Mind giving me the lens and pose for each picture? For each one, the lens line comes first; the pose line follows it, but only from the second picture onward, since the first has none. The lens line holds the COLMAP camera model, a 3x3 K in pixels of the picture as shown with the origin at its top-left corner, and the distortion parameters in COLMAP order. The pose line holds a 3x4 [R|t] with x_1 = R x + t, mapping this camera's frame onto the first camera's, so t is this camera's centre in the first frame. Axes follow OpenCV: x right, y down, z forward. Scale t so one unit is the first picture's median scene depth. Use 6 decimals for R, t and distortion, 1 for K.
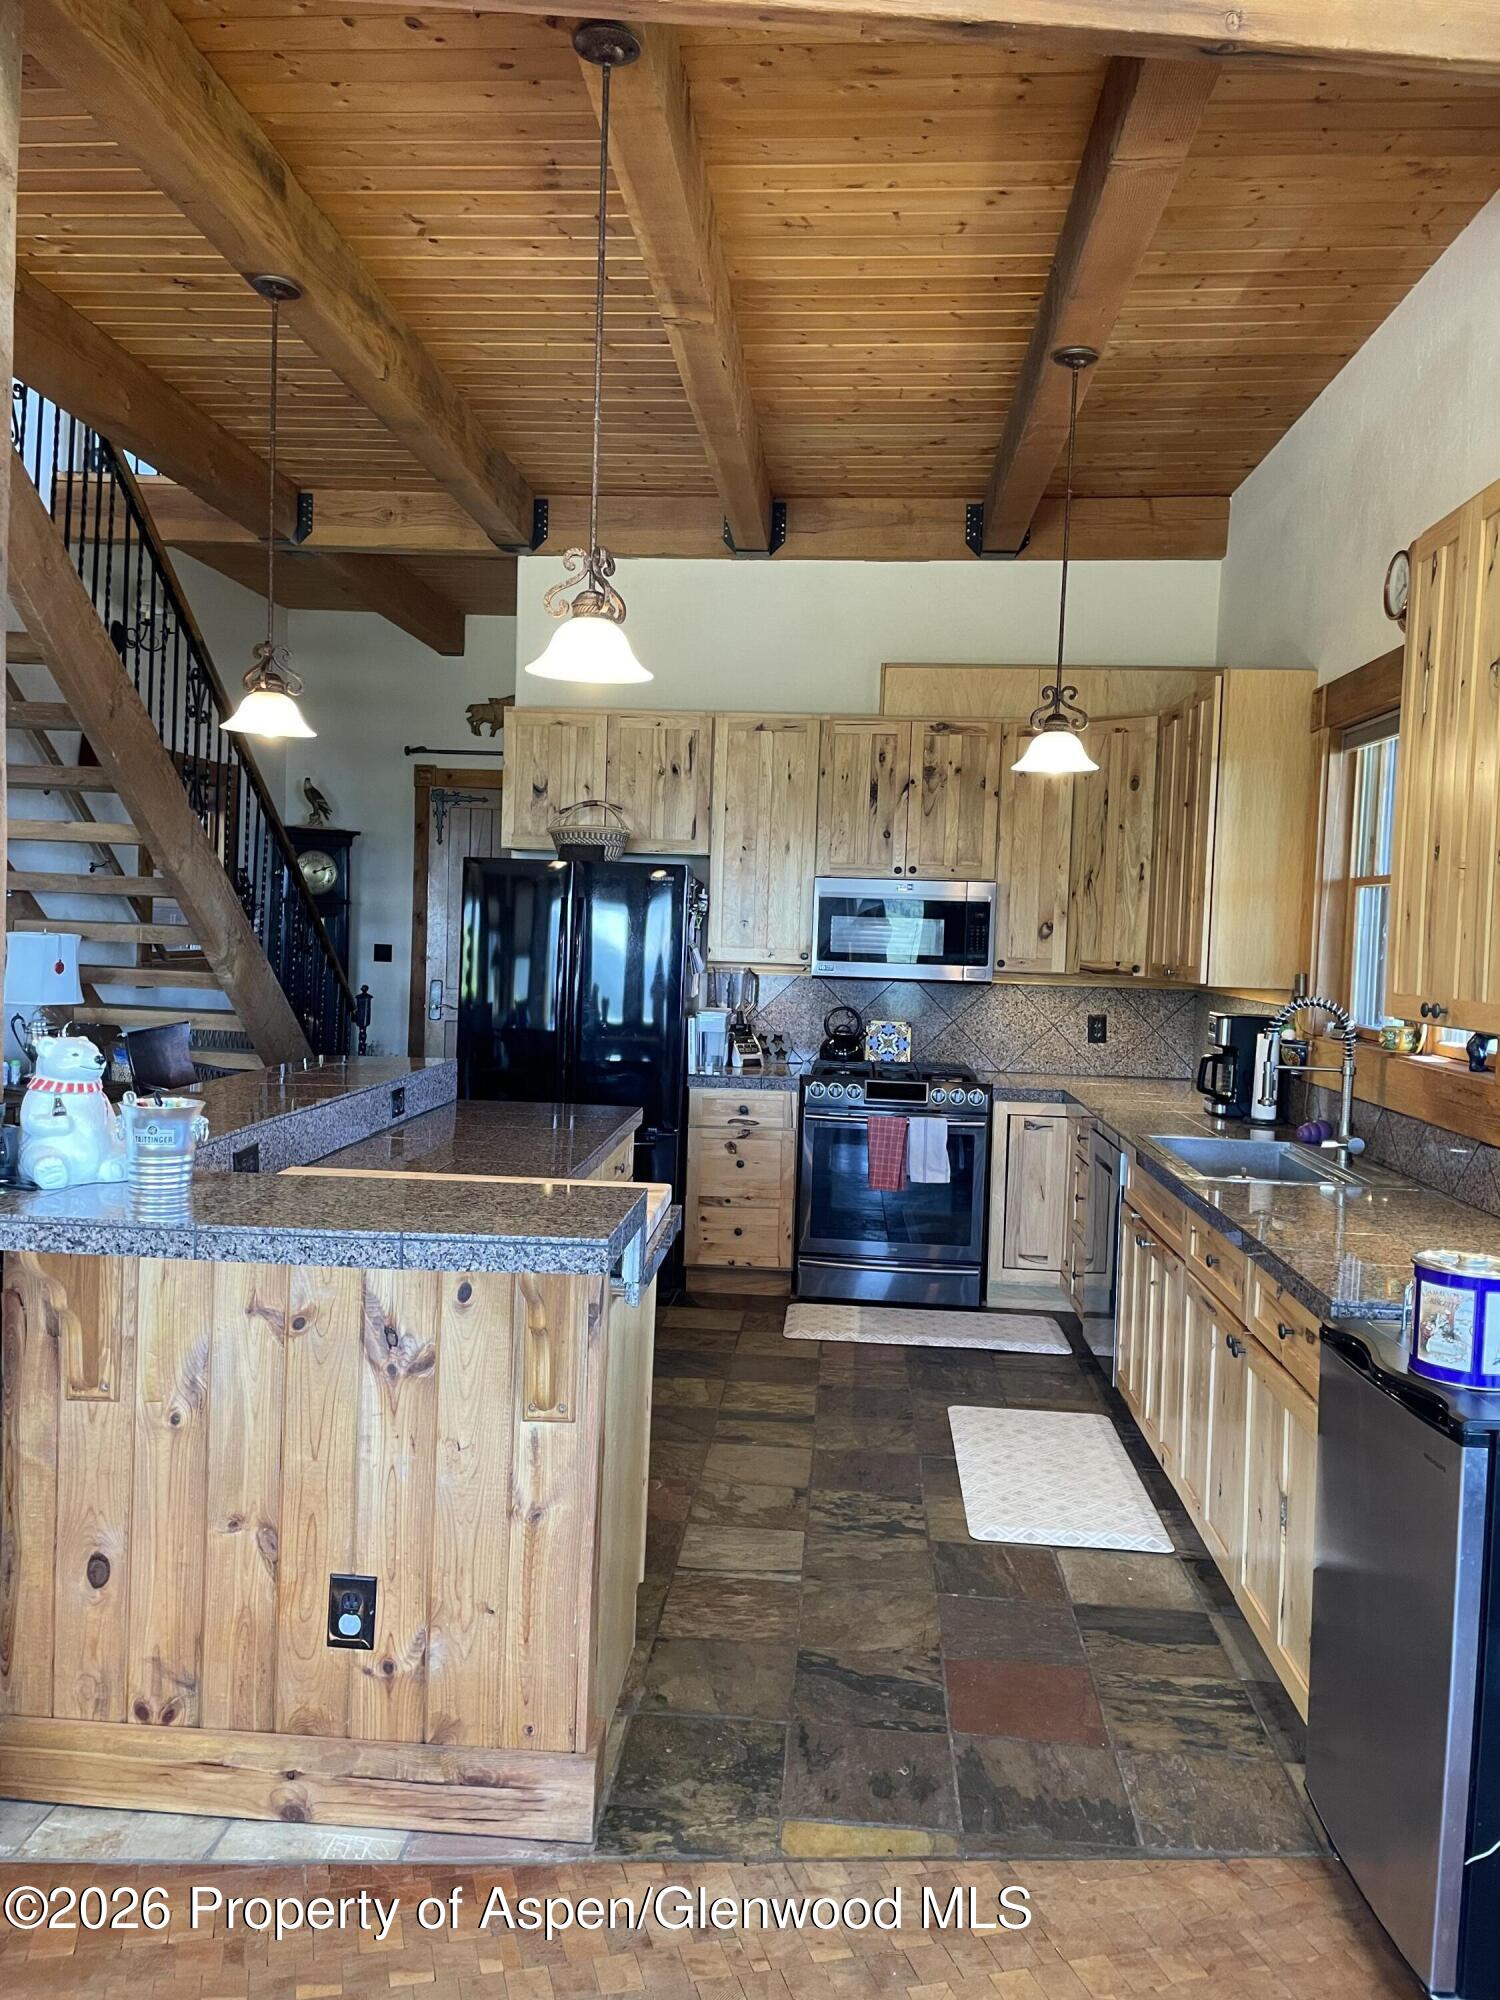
lens RADIAL K [[1490.1, 0, 748.2], [0, 1490.1, 996.1], [0, 0, 1]] dist [0.051836, -0.054284]
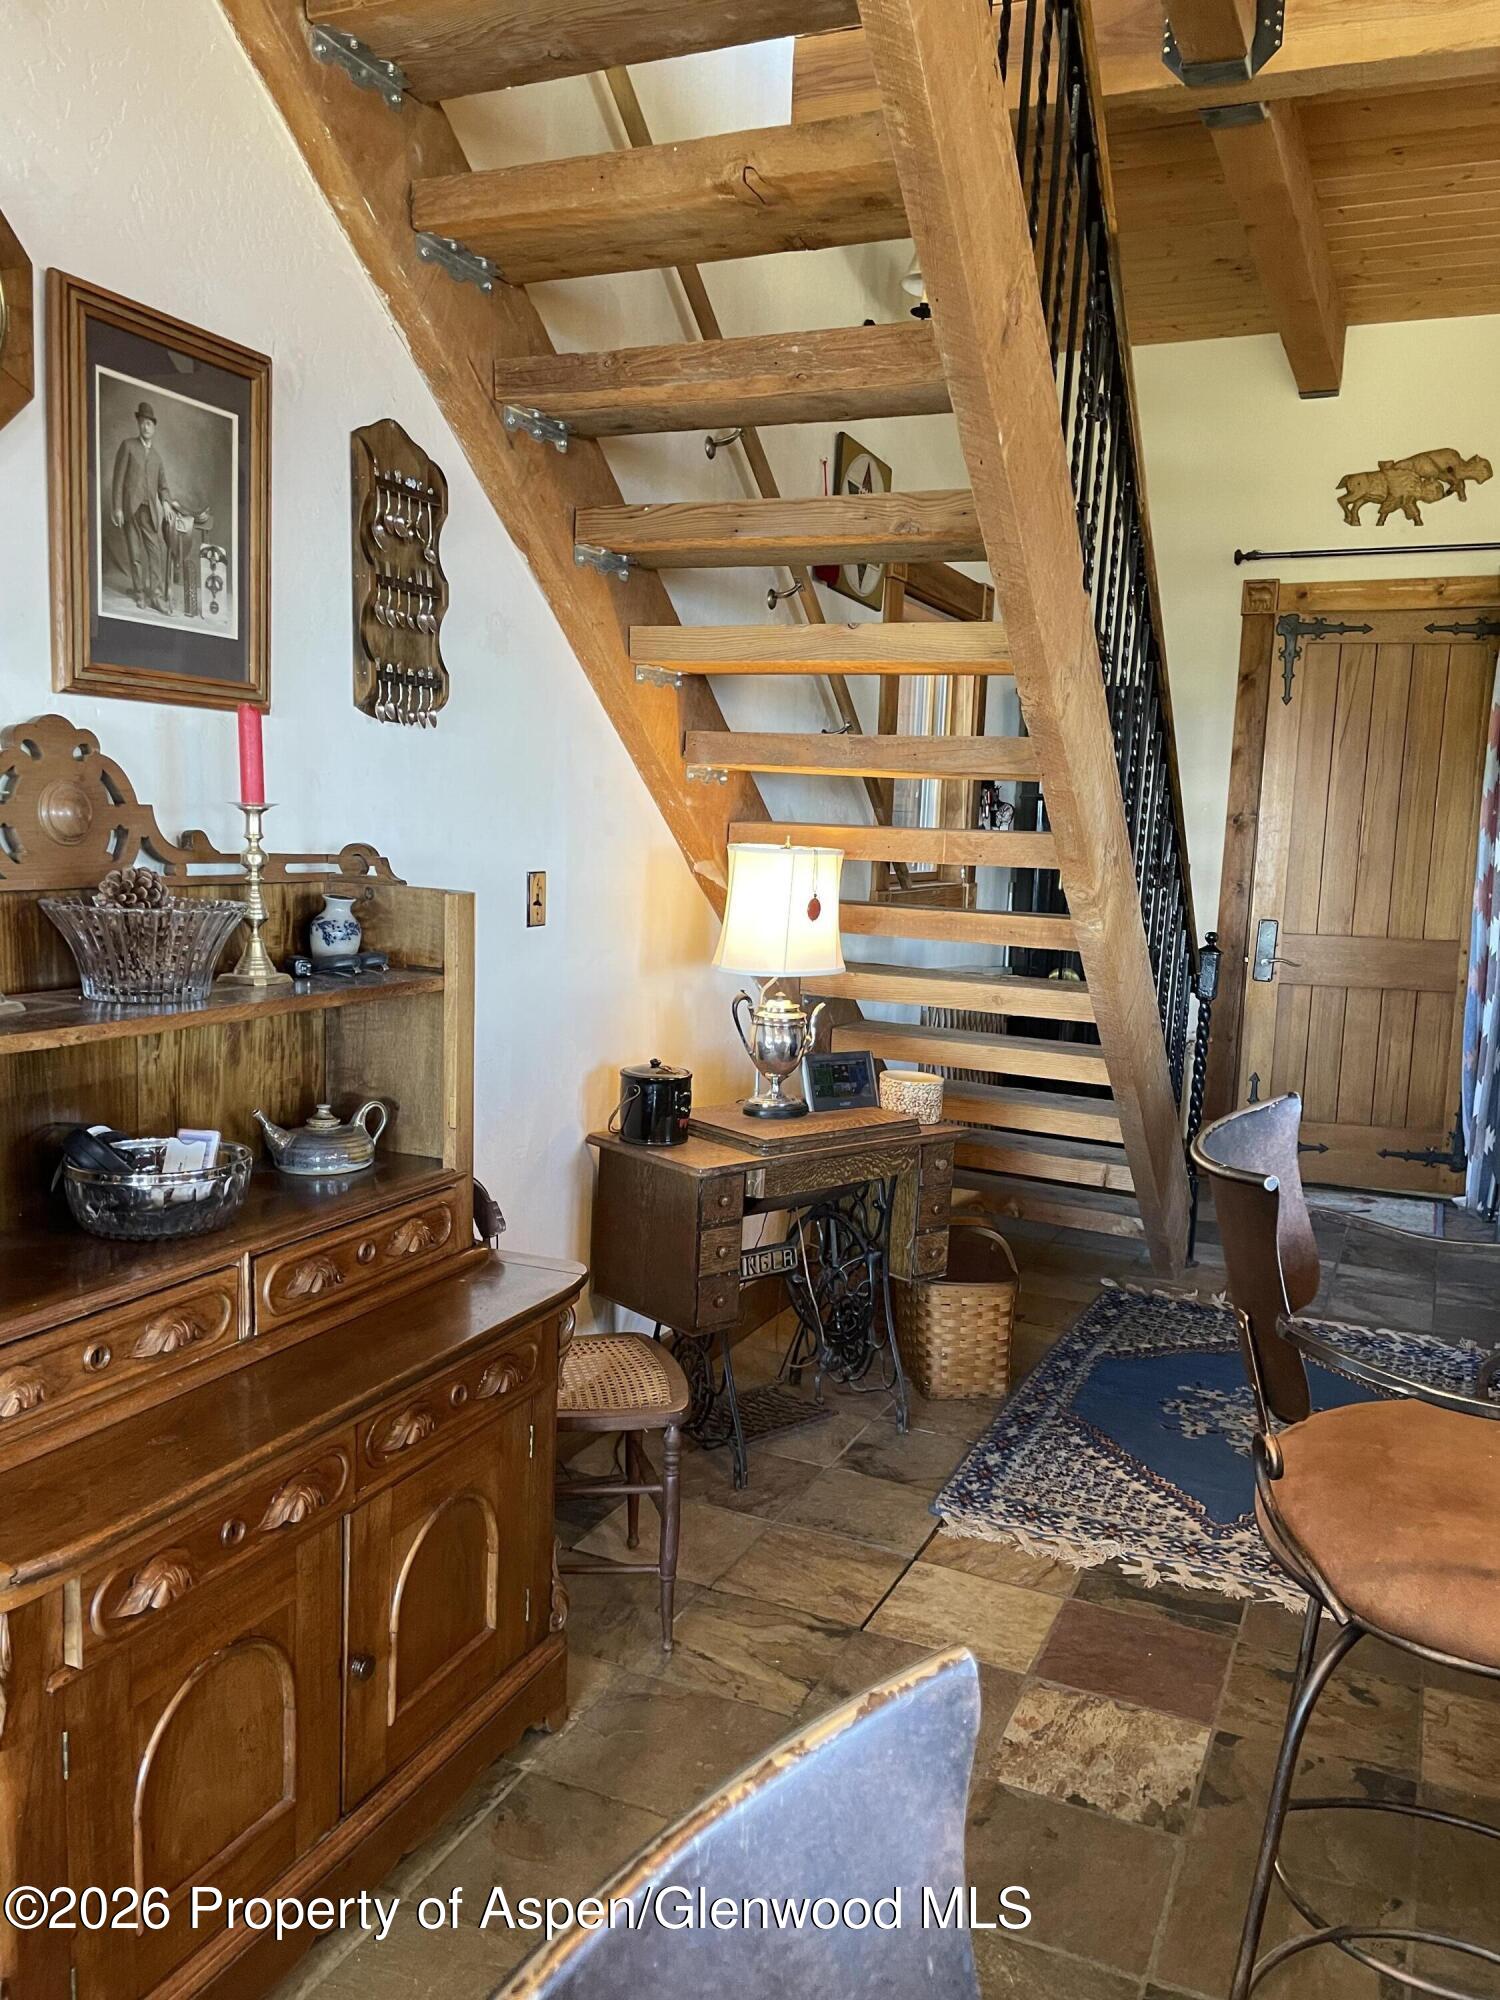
lens RADIAL K [[1490.1, 0, 752.2], [0, 1490.1, 1002.7], [0, 0, 1]] dist [0.051836, -0.054284]
pose [[0.936051, 0.041174, -0.349447, -0.191113], [-0.018712, 0.997550, 0.067414, -0.014109], [0.351366, -0.056565, 0.934528, 0.320408]]
